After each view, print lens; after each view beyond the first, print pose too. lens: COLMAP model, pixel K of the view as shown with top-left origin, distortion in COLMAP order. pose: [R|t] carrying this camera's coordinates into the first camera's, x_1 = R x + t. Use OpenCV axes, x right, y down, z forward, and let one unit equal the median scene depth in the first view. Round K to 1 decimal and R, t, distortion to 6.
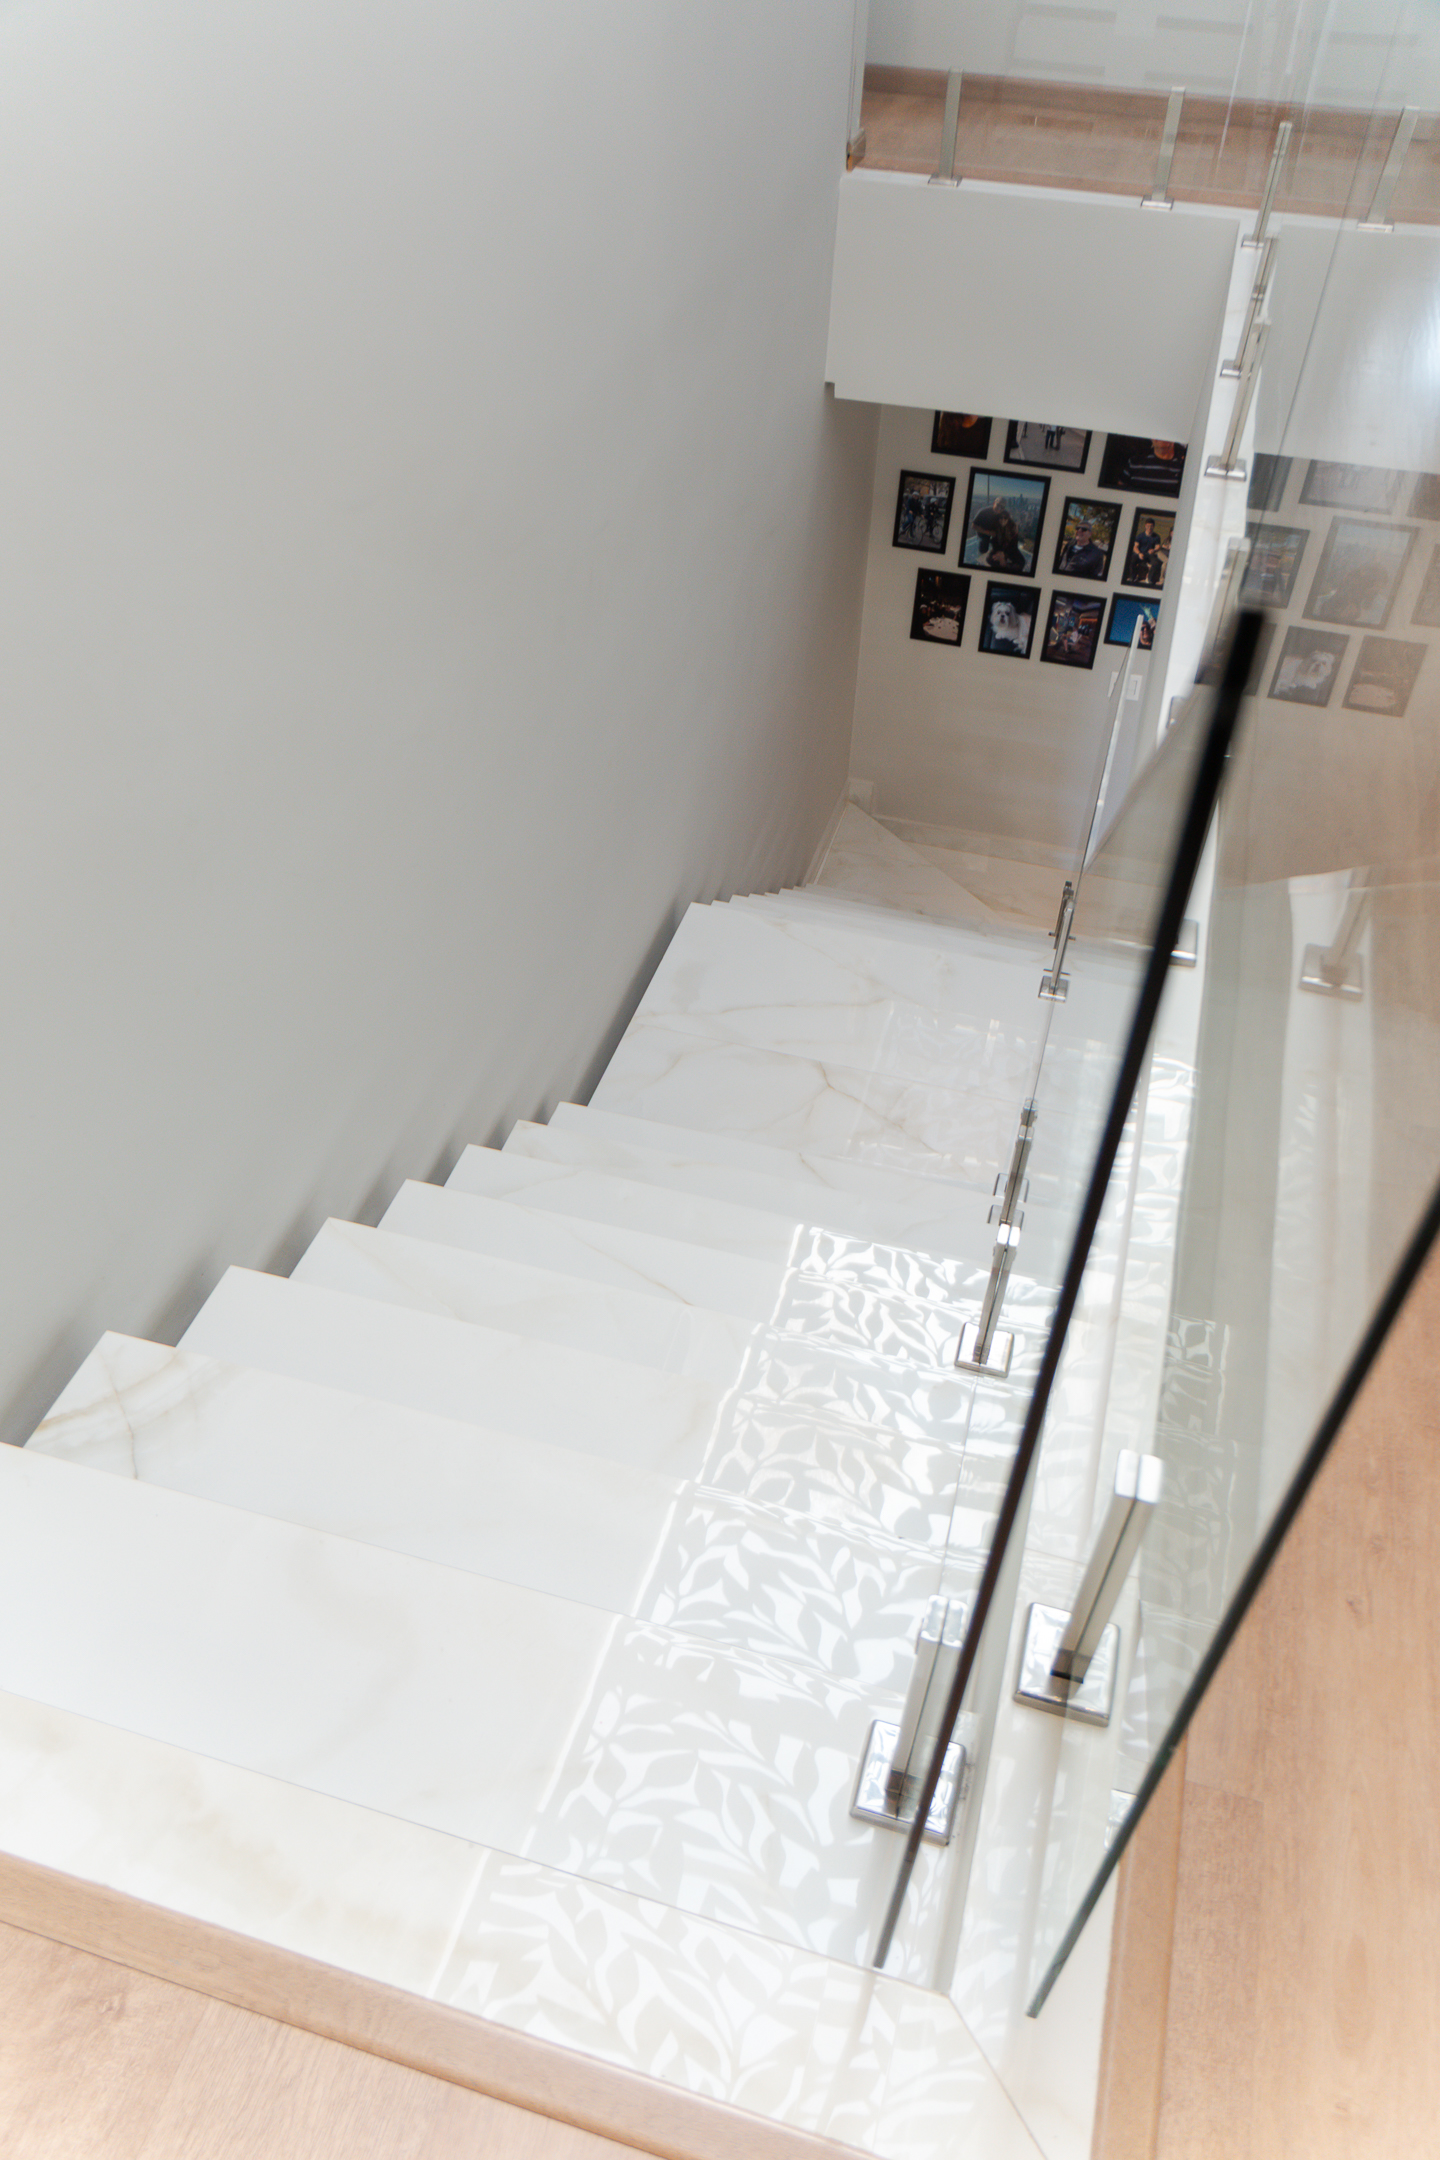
lens RADIAL K [[1587.7, 0, 728.4], [0, 1587.7, 1091.0], [0, 0, 1]] dist [-0.025767, 0.028068]
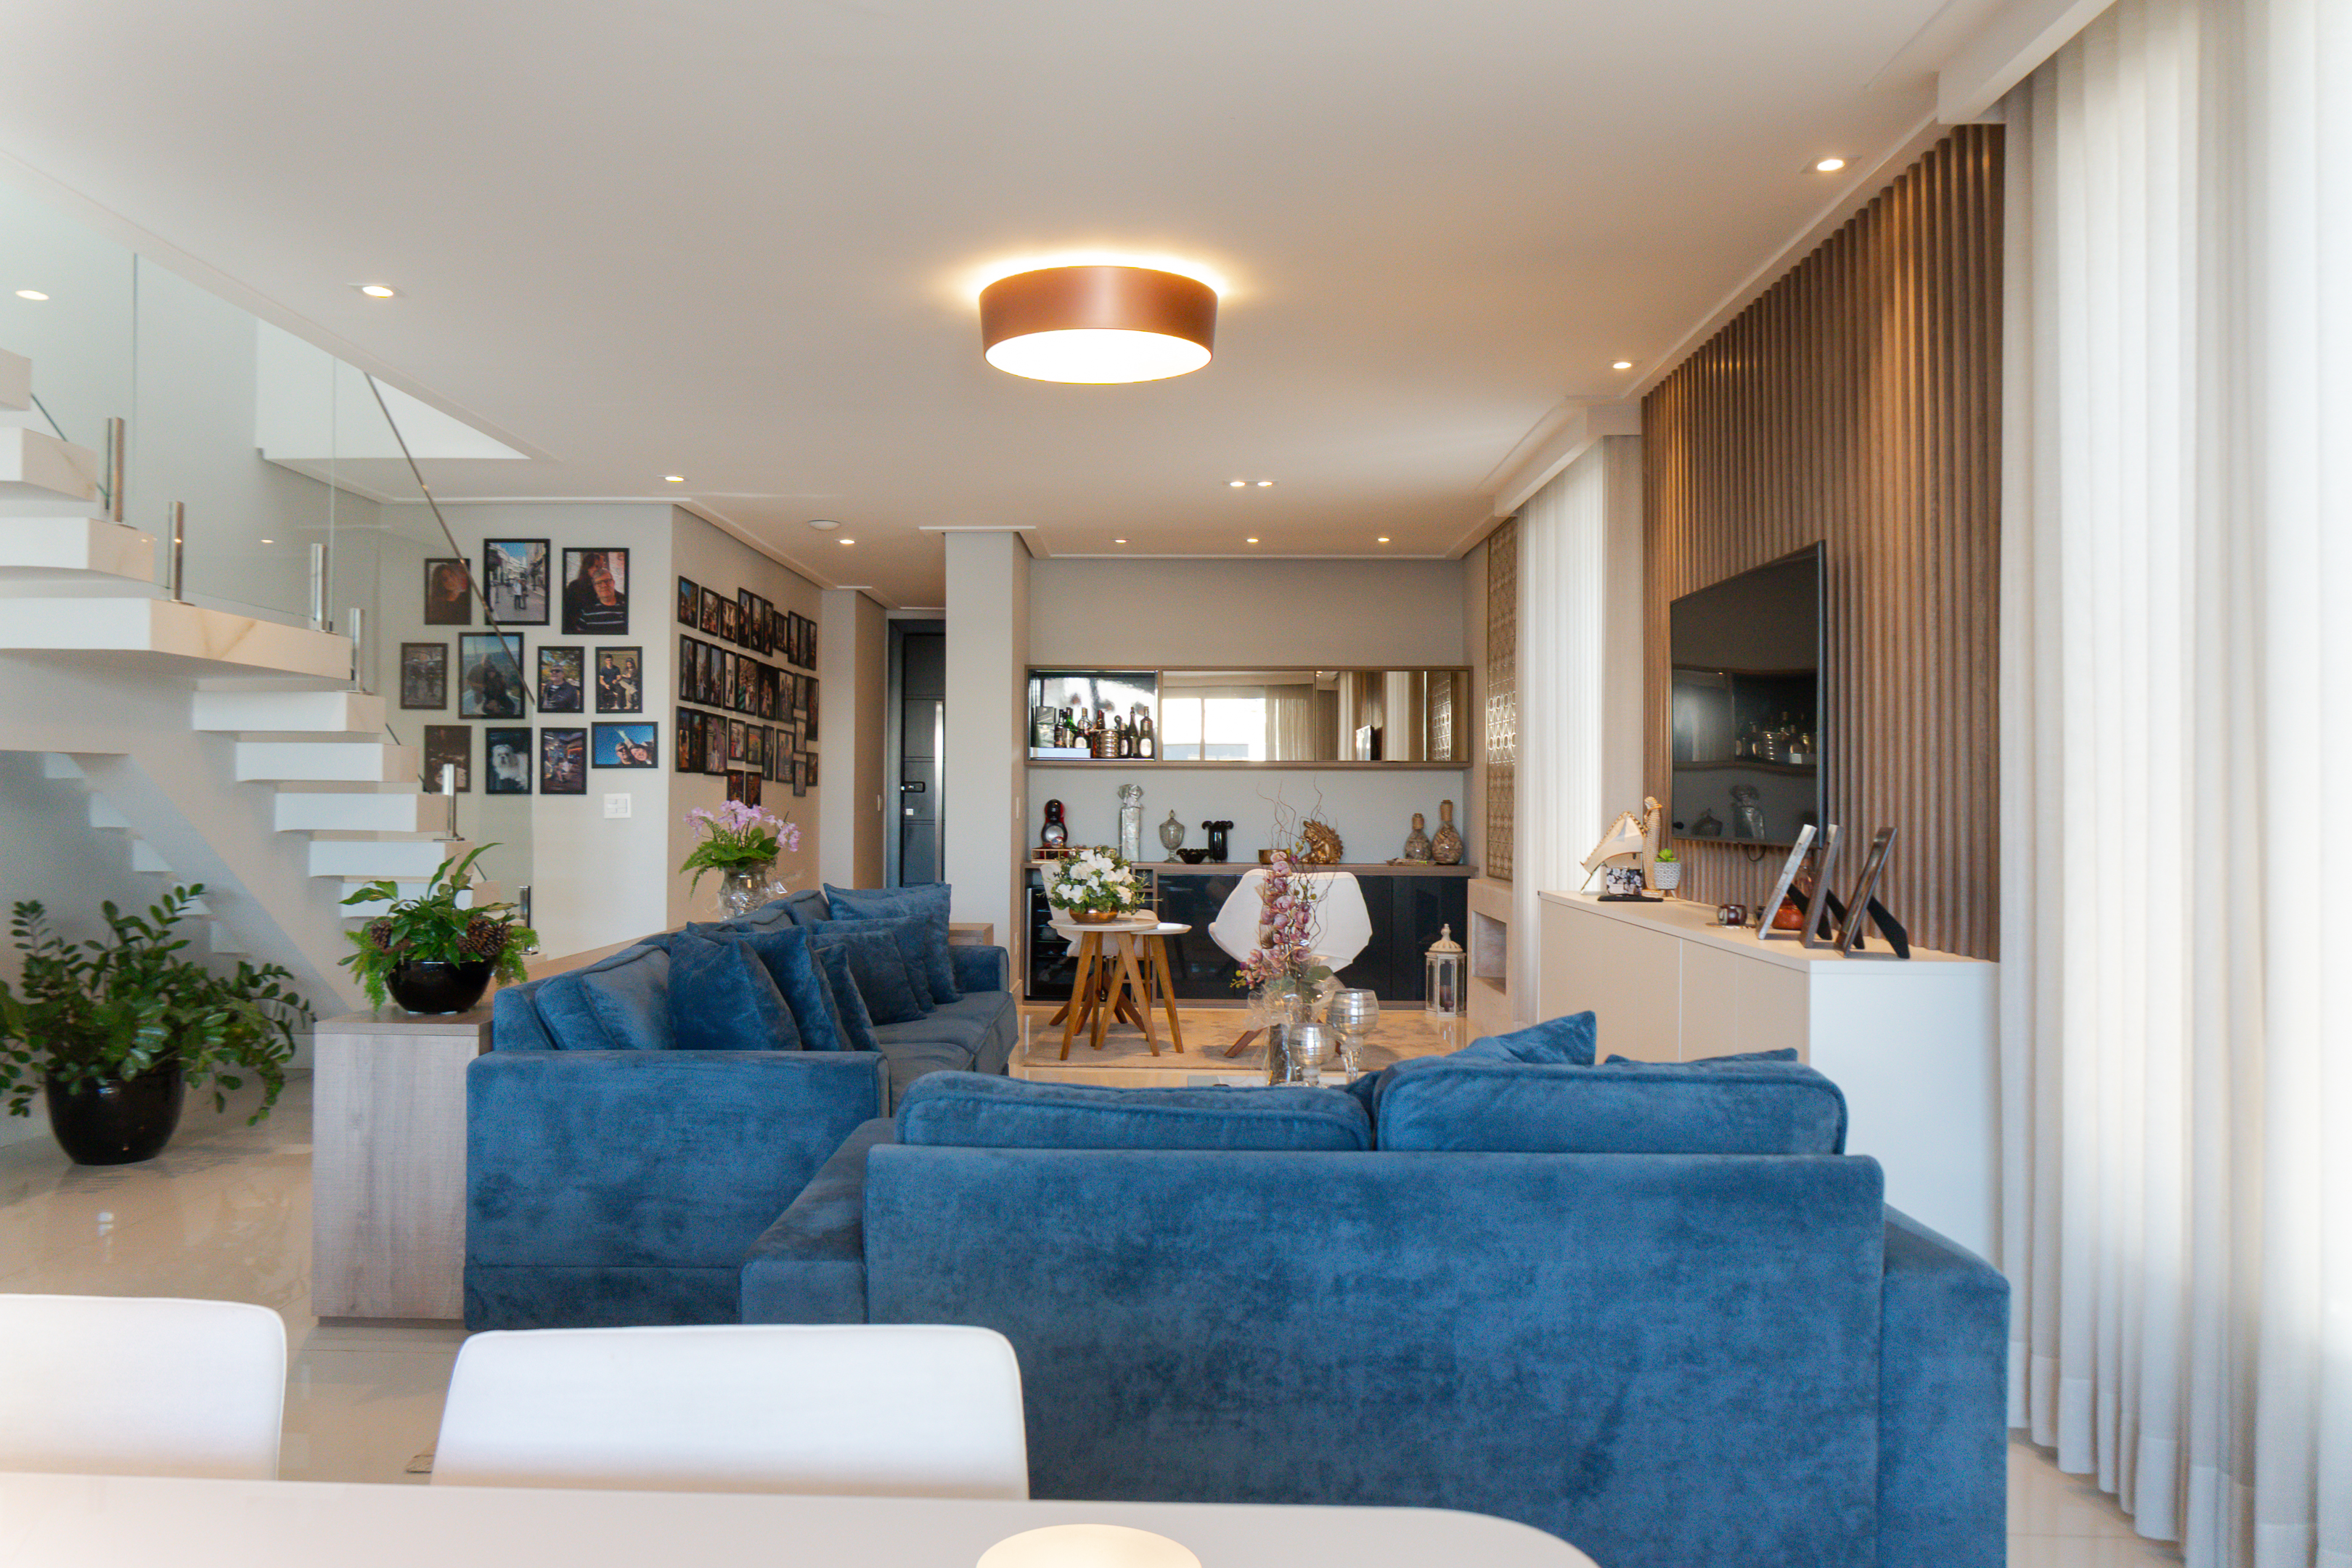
lens RADIAL K [[1728.8, 0, 1161.8], [0, 1728.8, 779.5], [0, 0, 1]] dist [-0.025767, 0.028068]
pose [[0.966694, -0.025676, 0.254643, 0.325282], [0.196241, 0.713051, -0.673088, 0.665127], [-0.164291, 0.700642, 0.694341, 0.064940]]
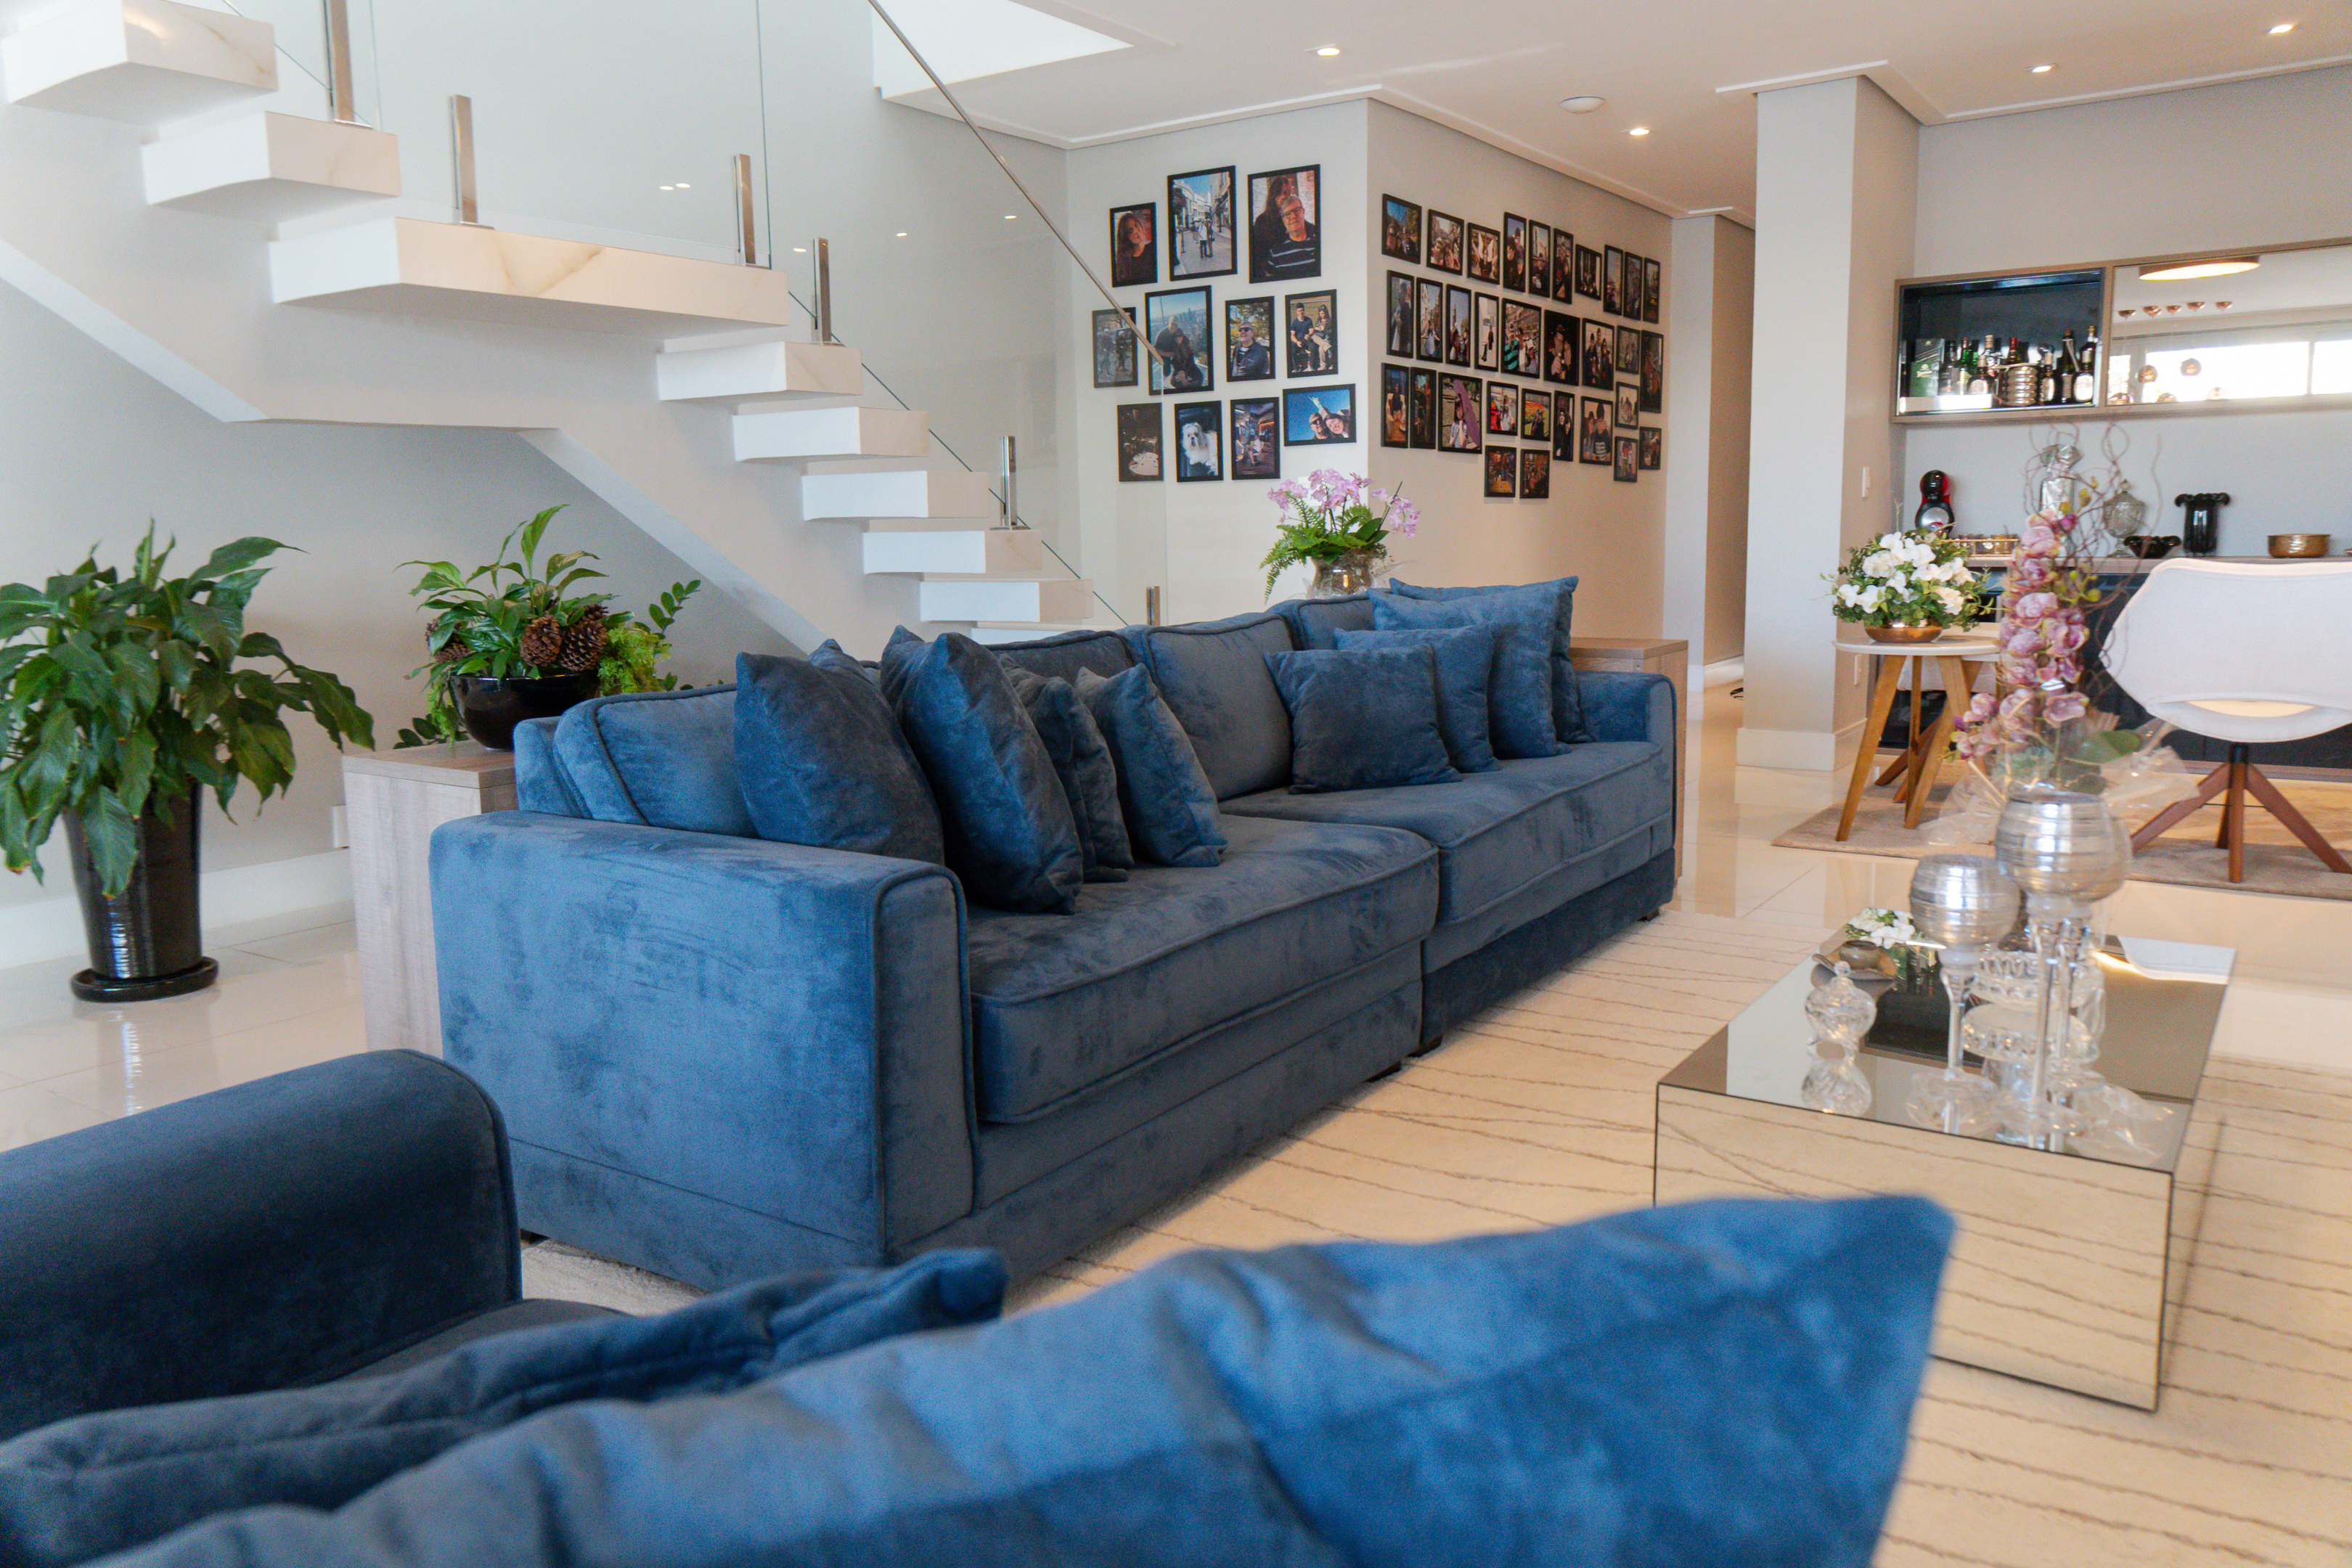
lens RADIAL K [[1728.8, 0, 1142.0], [0, 1728.8, 783.6], [0, 0, 1]] dist [-0.025767, 0.028068]
pose [[0.941761, -0.002360, -0.336275, 0.517576], [-0.193026, 0.815043, -0.546301, 0.480761], [0.275368, 0.579395, 0.767120, 0.299034]]
